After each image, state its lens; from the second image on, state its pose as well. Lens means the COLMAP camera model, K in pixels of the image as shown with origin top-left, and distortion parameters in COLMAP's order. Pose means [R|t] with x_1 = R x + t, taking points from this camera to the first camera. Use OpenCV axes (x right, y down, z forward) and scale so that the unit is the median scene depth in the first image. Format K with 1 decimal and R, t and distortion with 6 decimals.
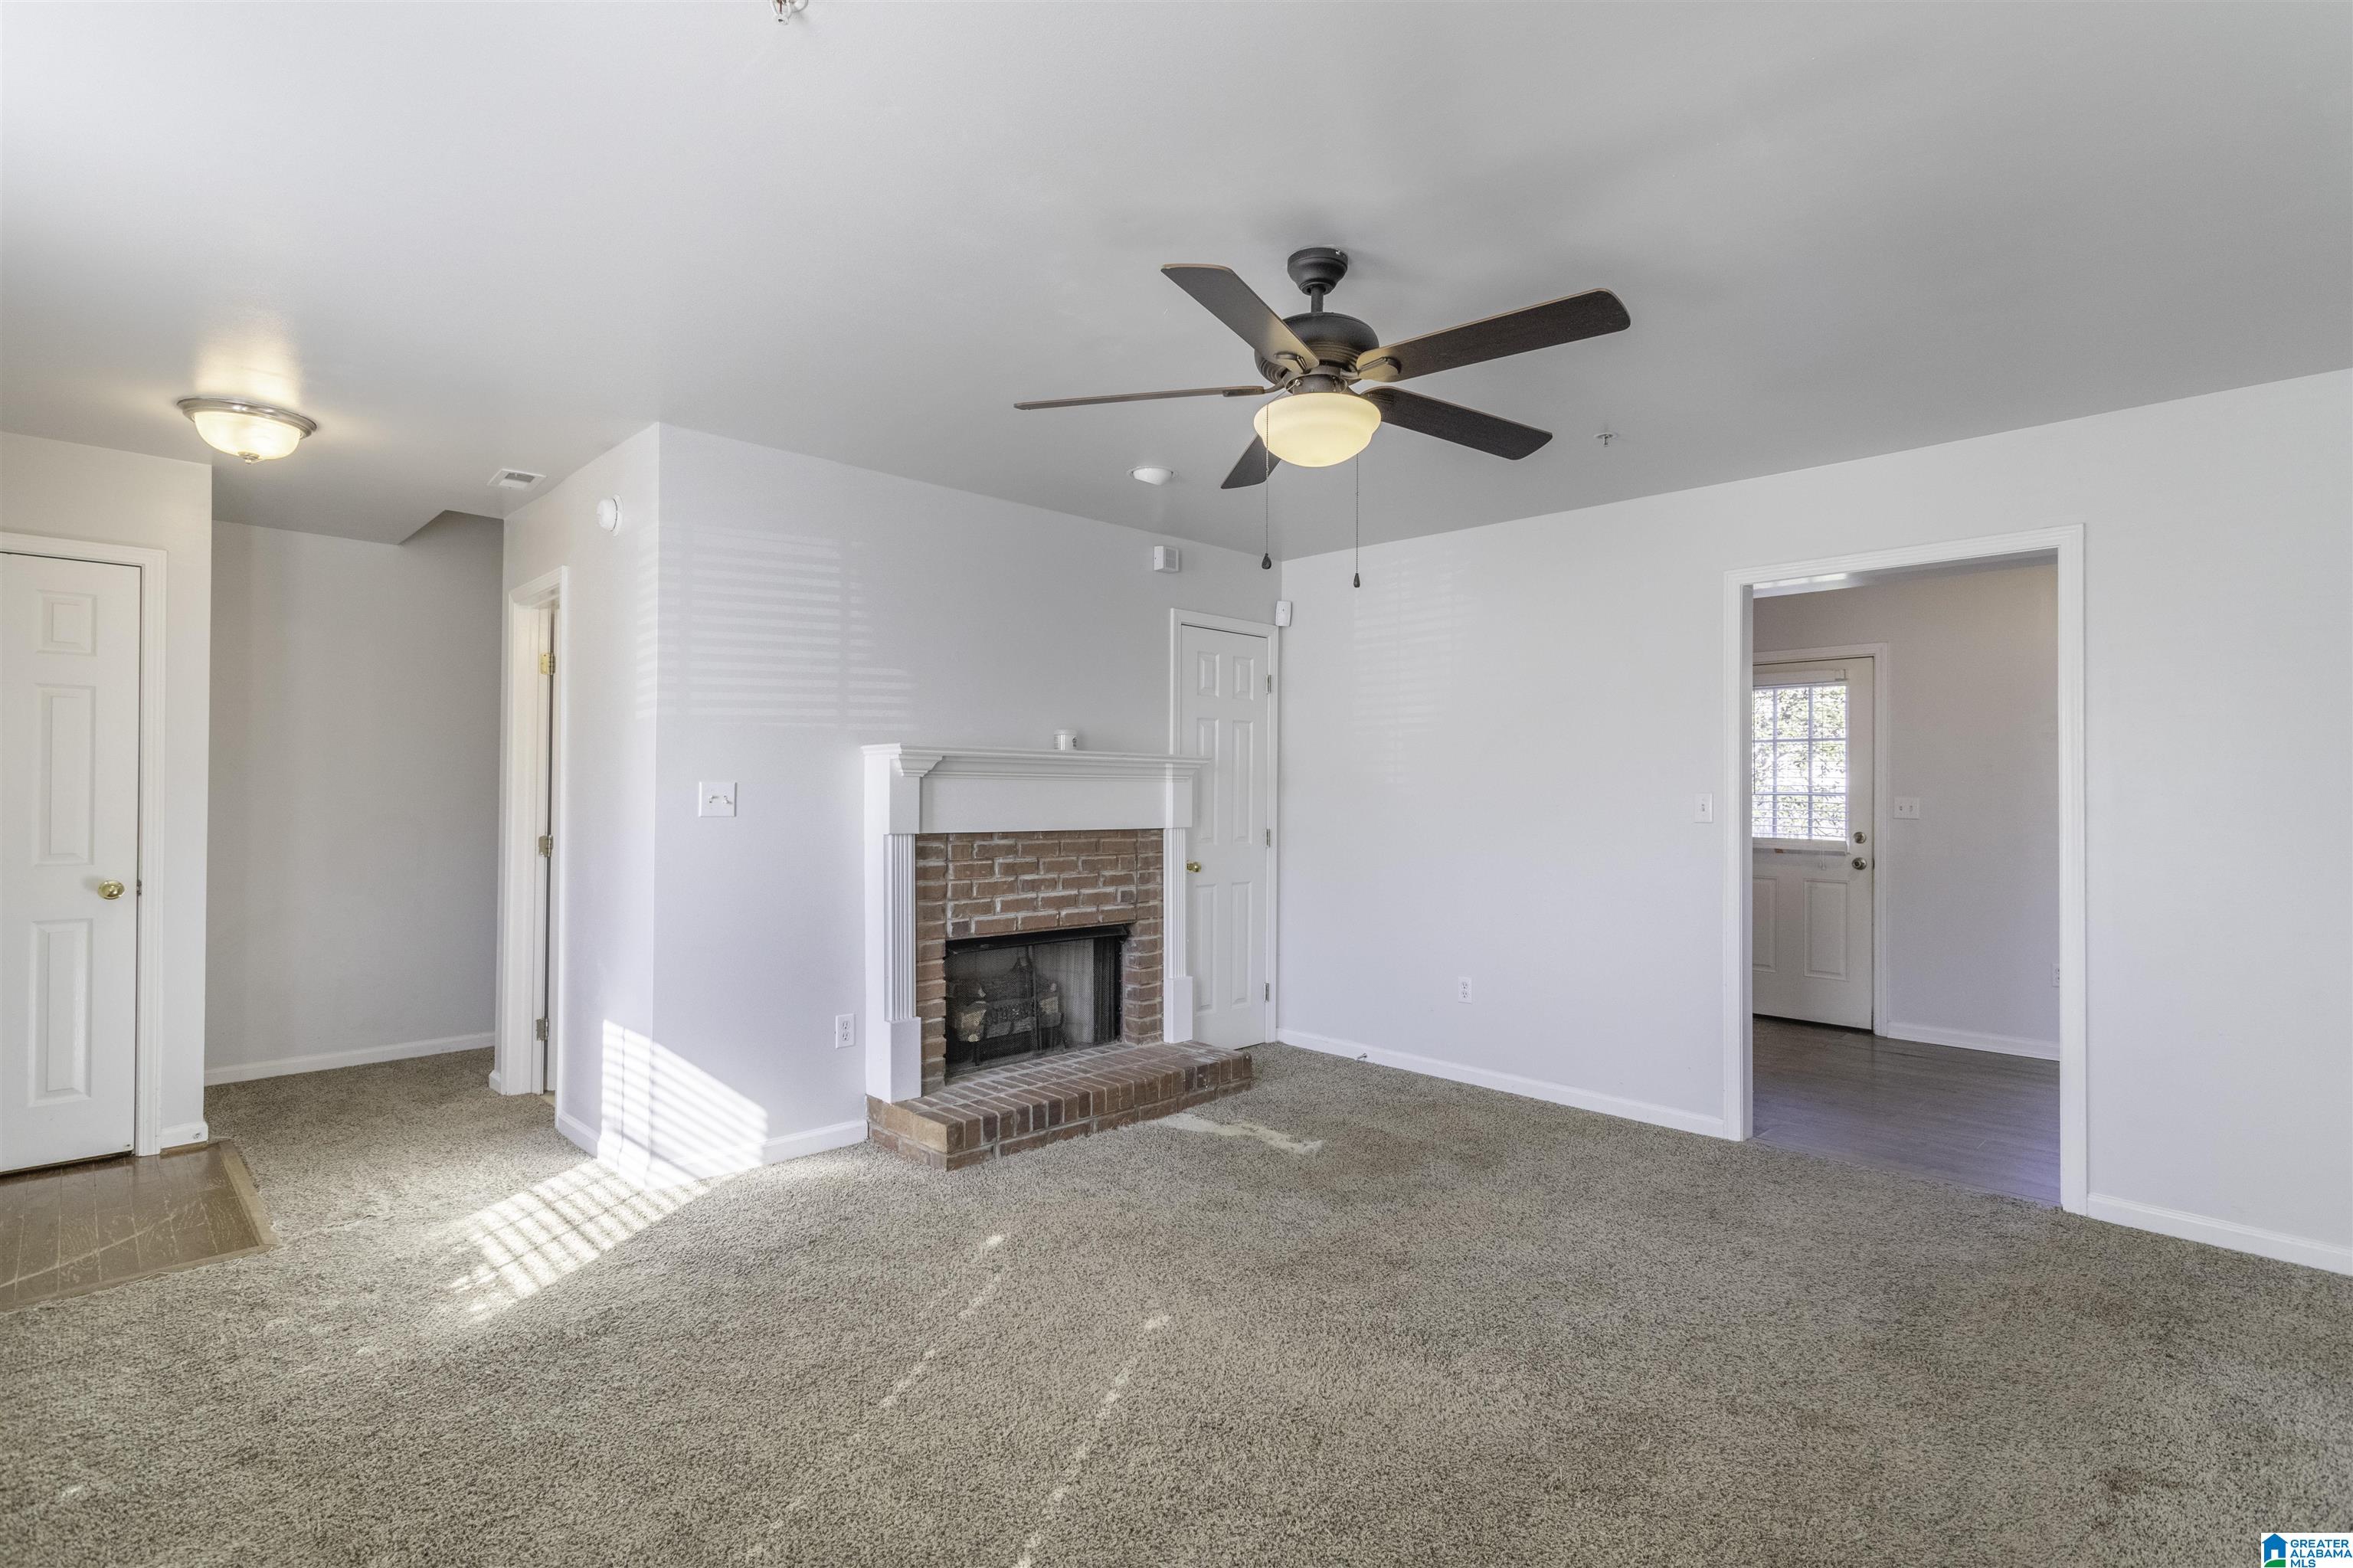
lens RADIAL K [[1104.3, 0, 1190.0], [0, 1104.3, 784.2], [0, 0, 1]] dist [0.000767, 0.001119]
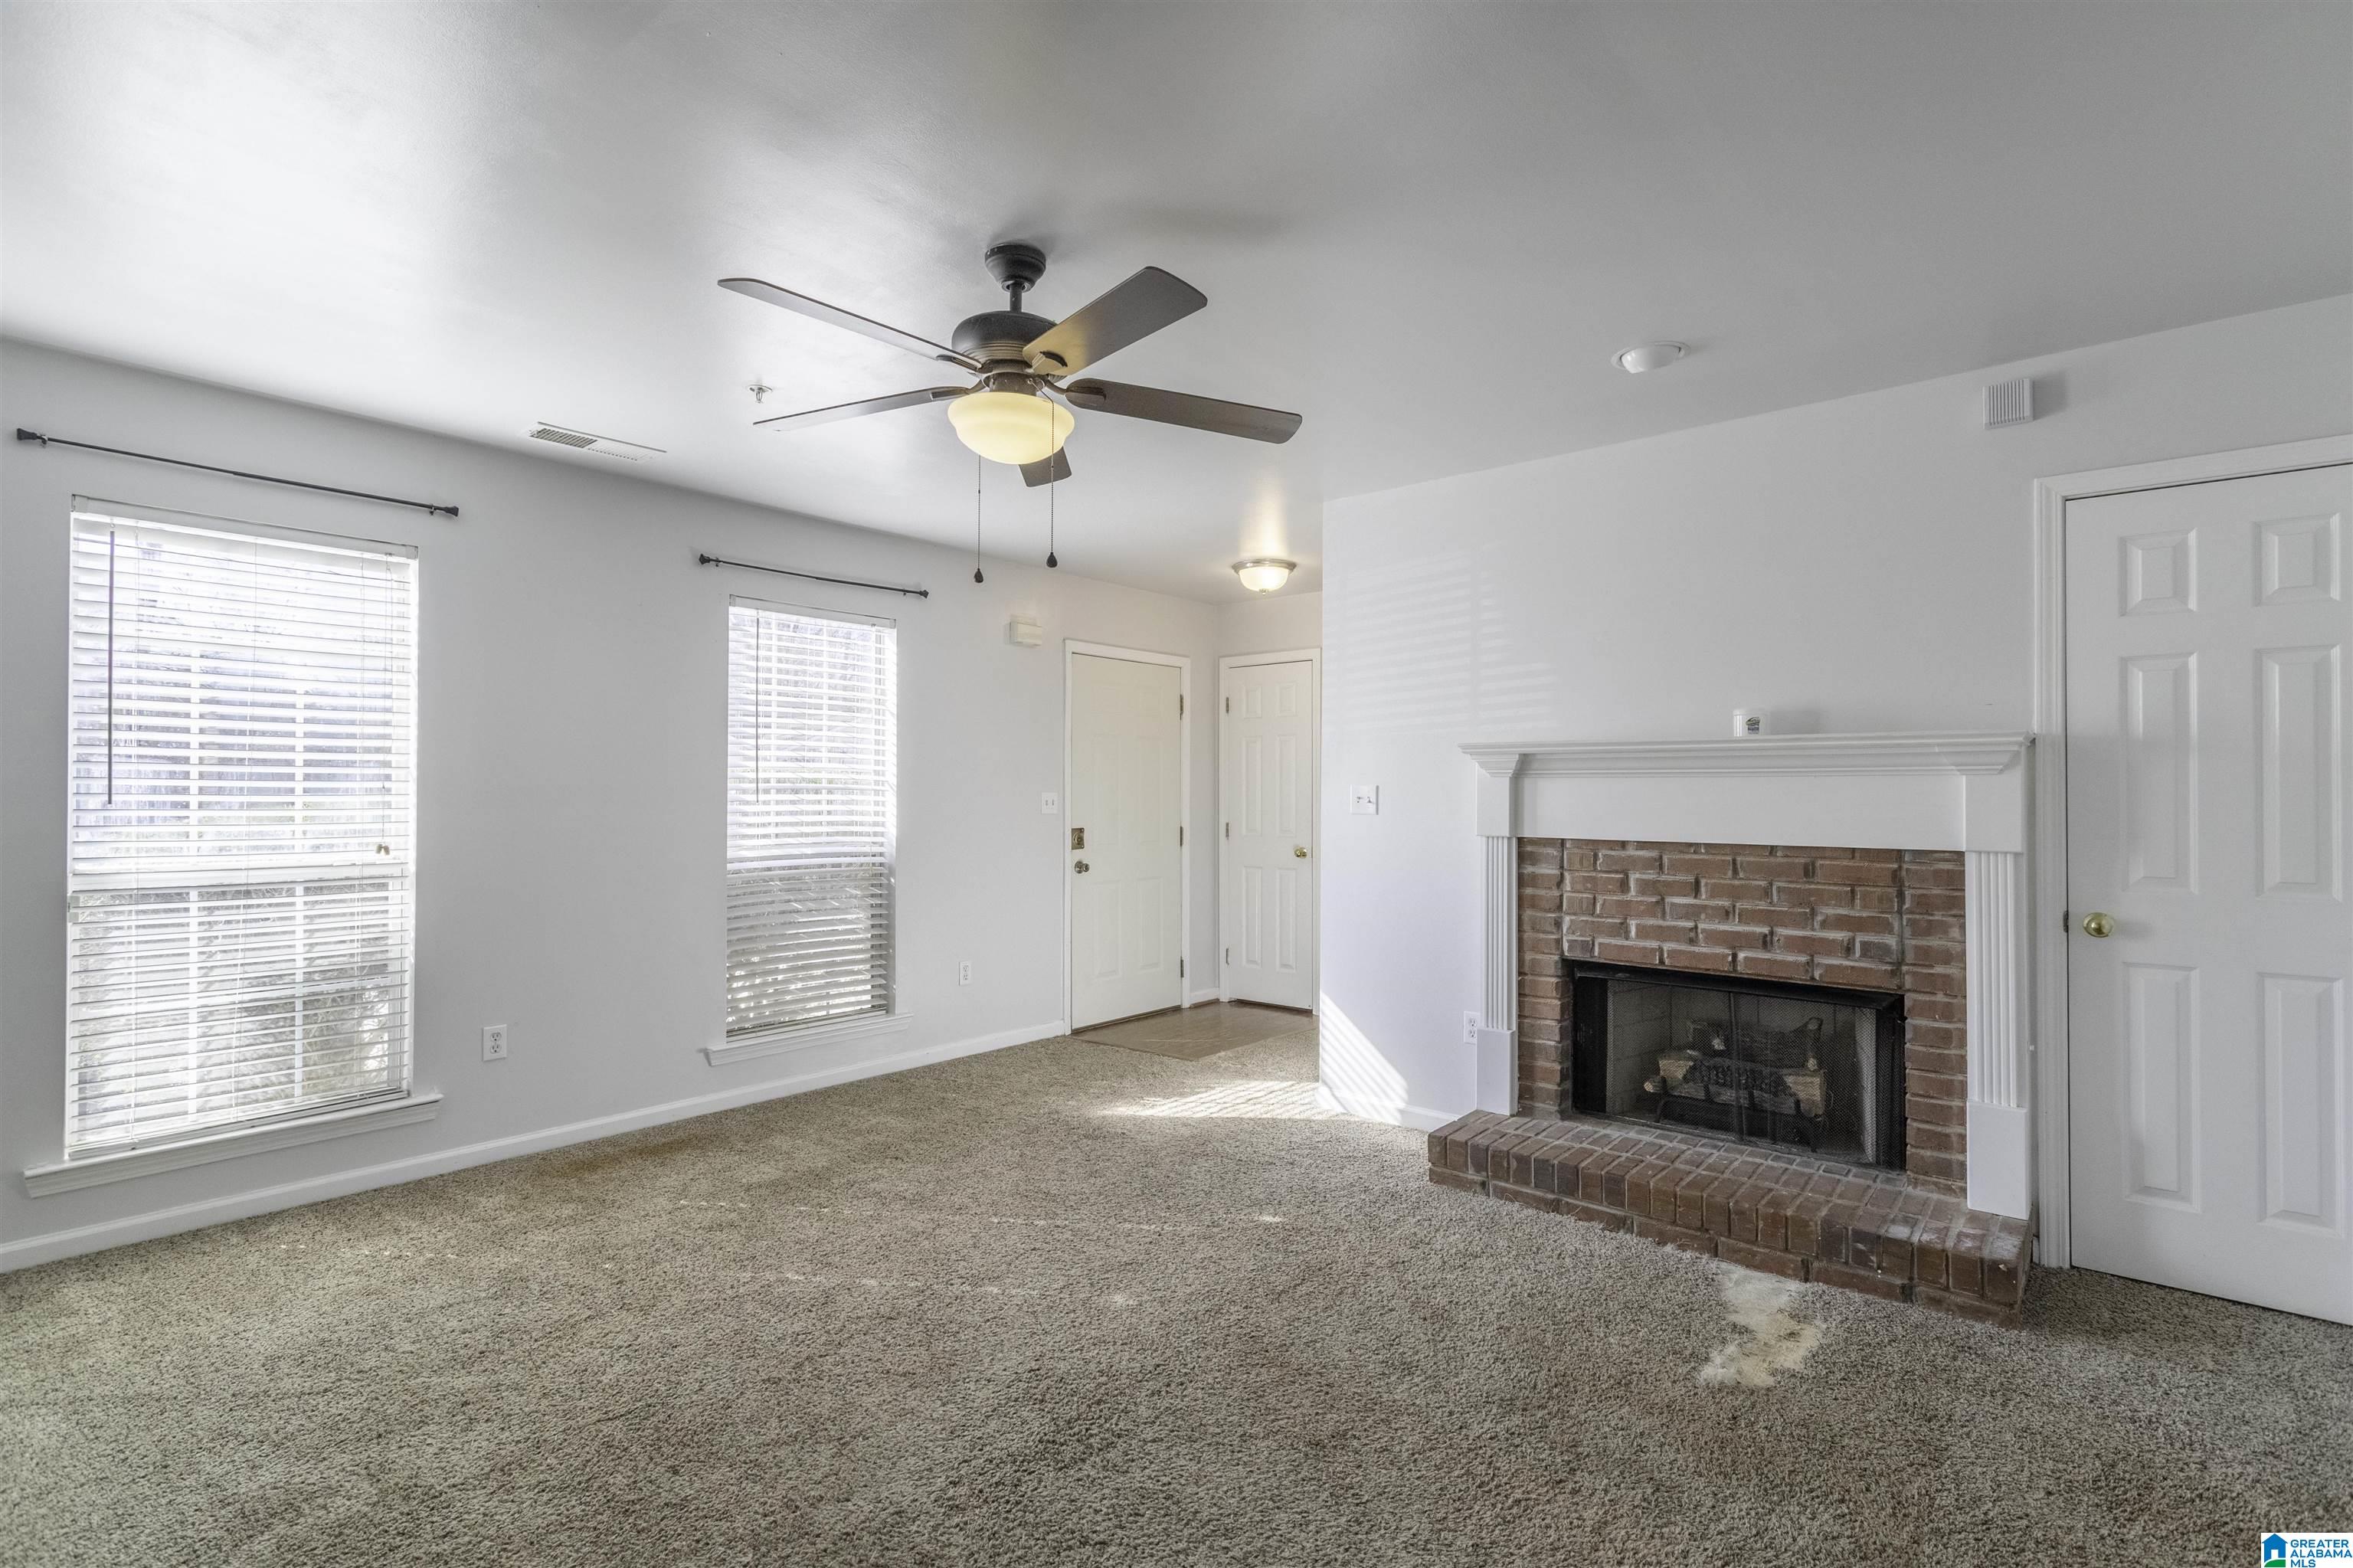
lens RADIAL K [[1139.8, 0, 1188.7], [0, 1139.8, 779.9], [0, 0, 1]] dist [0.001651, 0.000512]
pose [[0.080366, -0.017081, -0.996619, 0.678486], [0.007516, 0.999835, -0.016530, 0.009445], [0.996737, -0.006162, 0.080482, 0.620711]]
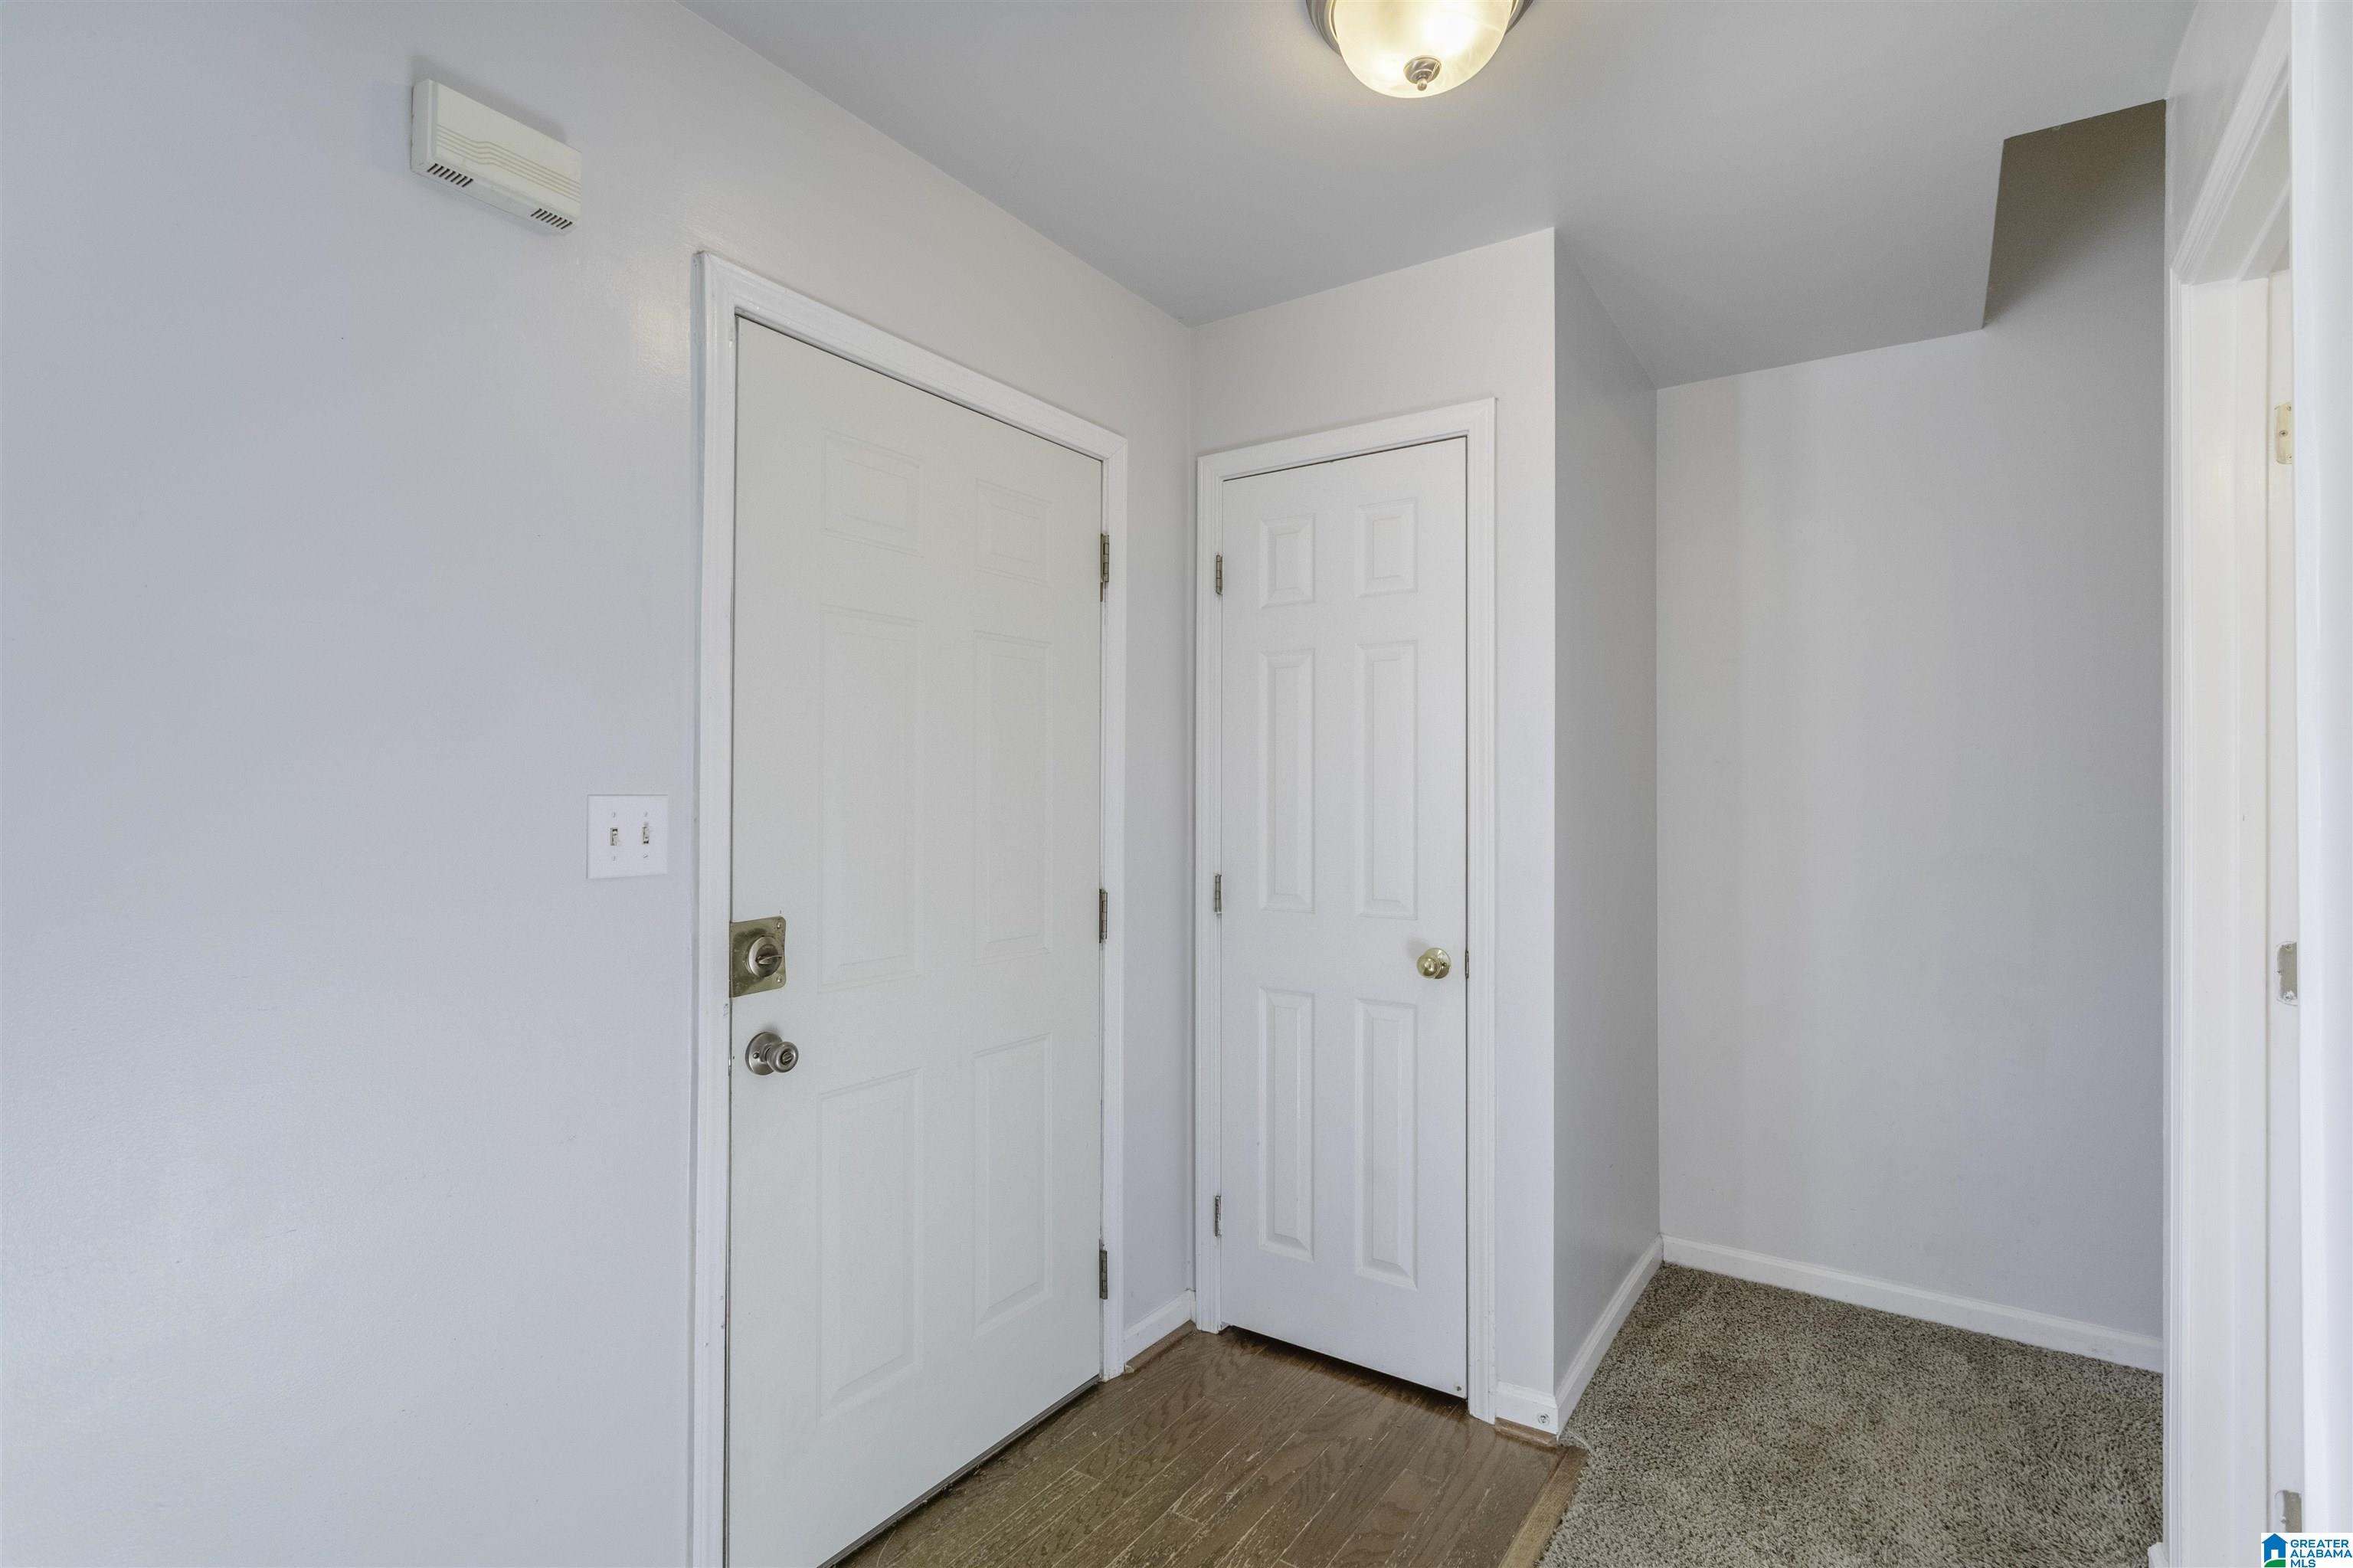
lens RADIAL K [[1104.3, 0, 1190.0], [0, 1104.3, 784.2], [0, 0, 1]] dist [0.000767, 0.001119]
pose [[0.182724, -0.015078, -0.983049, -0.352057], [0.005146, 0.999883, -0.014380, 0.002597], [0.983151, -0.002431, 0.182780, 0.679097]]
